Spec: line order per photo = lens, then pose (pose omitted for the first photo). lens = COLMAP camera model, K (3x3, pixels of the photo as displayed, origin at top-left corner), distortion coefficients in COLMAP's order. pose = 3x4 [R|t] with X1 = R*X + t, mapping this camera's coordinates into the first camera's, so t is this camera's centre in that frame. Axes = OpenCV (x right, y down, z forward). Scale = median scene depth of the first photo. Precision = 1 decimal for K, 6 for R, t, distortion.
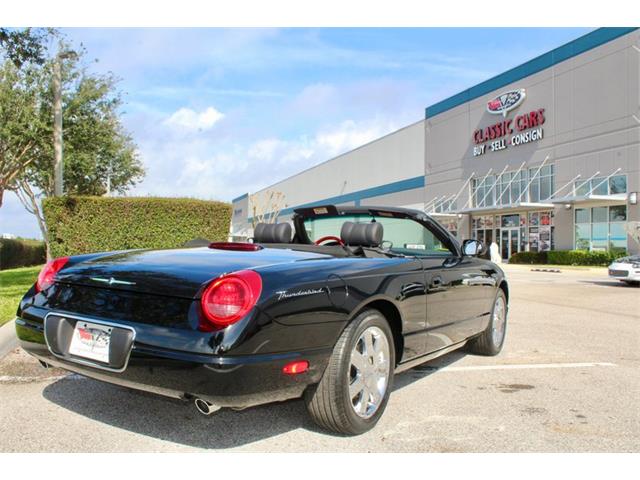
lens RADIAL K [[561.4, 0, 320.0], [0, 561.4, 240.0], [0, 0, 1]] dist [-0.160542, 0.149512]
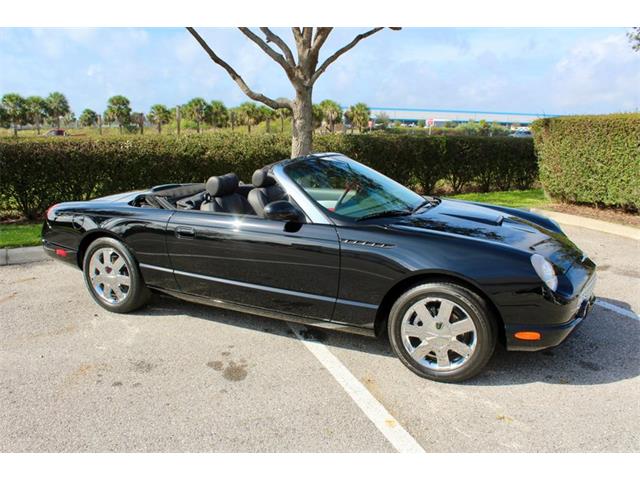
lens RADIAL K [[561.4, 0, 320.0], [0, 561.4, 240.0], [0, 0, 1]] dist [-0.160542, 0.149512]
pose [[0.107752, 0.184002, -0.977002, 0.269931], [0.009173, 0.982498, 0.186048, -0.024262], [0.994136, -0.029009, 0.104178, 0.232448]]
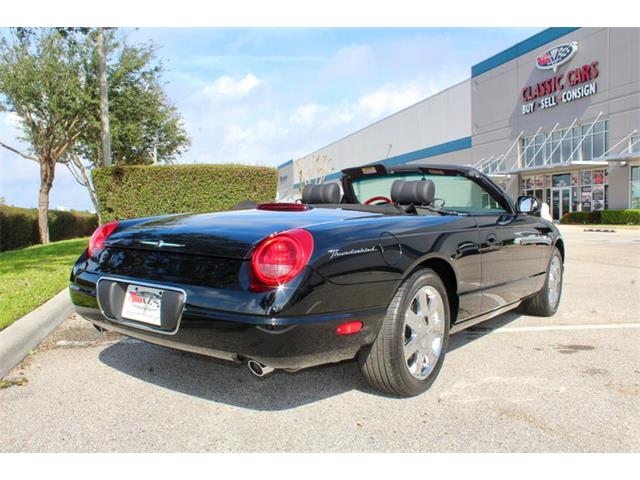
lens RADIAL K [[561.4, 0, 320.0], [0, 561.4, 240.0], [0, 0, 1]] dist [-0.160542, 0.149512]
pose [[0.996370, -0.019253, -0.082925, -0.001477], [0.024371, 0.997831, 0.061153, 0.001925], [0.081568, -0.062952, 0.994678, 0.004277]]
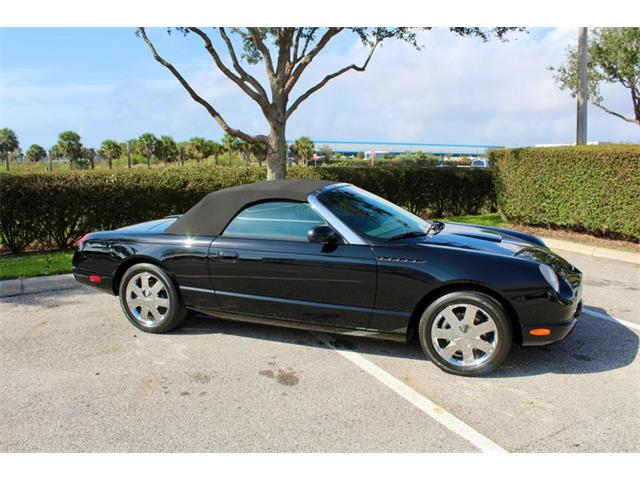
lens RADIAL K [[542.1, 0, 320.0], [0, 542.1, 240.0], [0, 0, 1]] dist [-0.161489, 0.129497]
pose [[0.211362, 0.128949, -0.968864, 0.285389], [0.018742, 0.990542, 0.135923, -0.025068], [0.977228, -0.046887, 0.206946, 0.192222]]
